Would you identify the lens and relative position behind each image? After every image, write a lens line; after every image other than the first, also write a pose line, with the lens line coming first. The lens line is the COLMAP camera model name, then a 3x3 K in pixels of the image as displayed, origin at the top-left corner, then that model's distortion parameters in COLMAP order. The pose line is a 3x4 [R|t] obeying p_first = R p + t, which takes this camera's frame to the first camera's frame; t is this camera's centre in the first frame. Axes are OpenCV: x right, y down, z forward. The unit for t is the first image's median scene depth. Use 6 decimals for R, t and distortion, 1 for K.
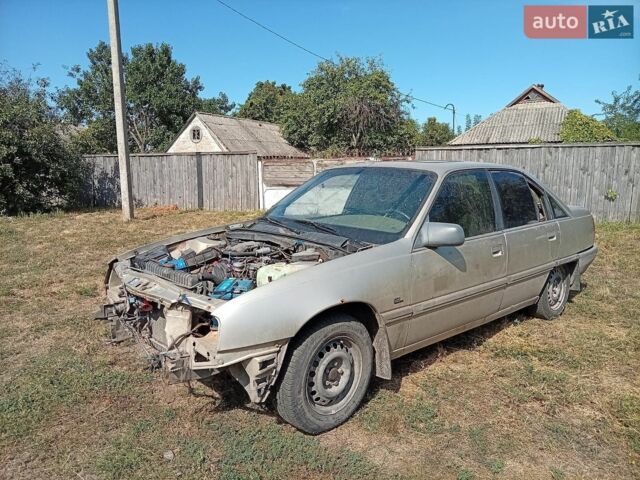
lens RADIAL K [[478.5, 0, 320.0], [0, 478.5, 240.0], [0, 0, 1]] dist [-0.005443, -0.005049]
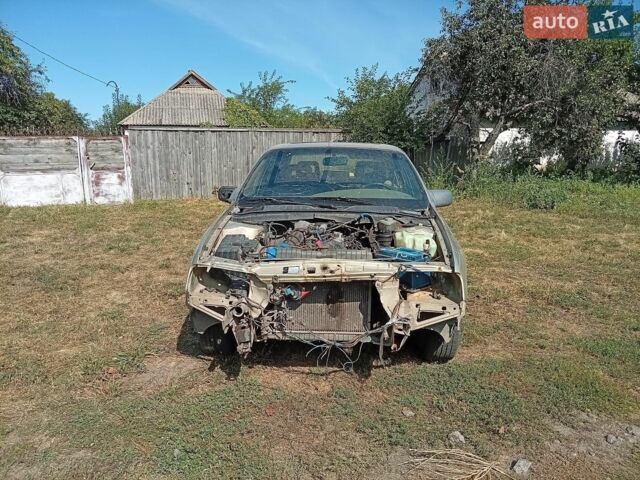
lens RADIAL K [[477.5, 0, 320.0], [0, 477.5, 240.0], [0, 0, 1]] dist [0.005922, -0.003904]
pose [[0.710866, -0.127902, 0.691600, -0.141500], [0.102429, 0.991669, 0.078113, -0.005366], [-0.695829, 0.015312, 0.718044, 0.043256]]
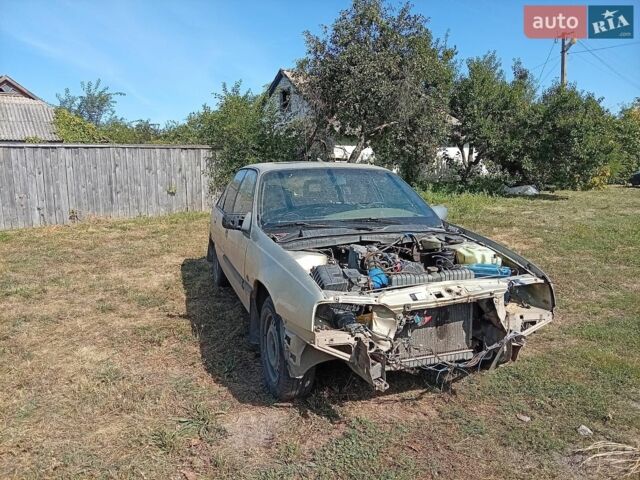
lens RADIAL K [[478.5, 0, 320.0], [0, 478.5, 240.0], [0, 0, 1]] dist [-0.005443, -0.005049]
pose [[0.406487, -0.145966, 0.901921, -0.182053], [0.144940, 0.984957, 0.094082, -0.018686], [-0.902087, 0.092481, 0.421529, 0.112628]]
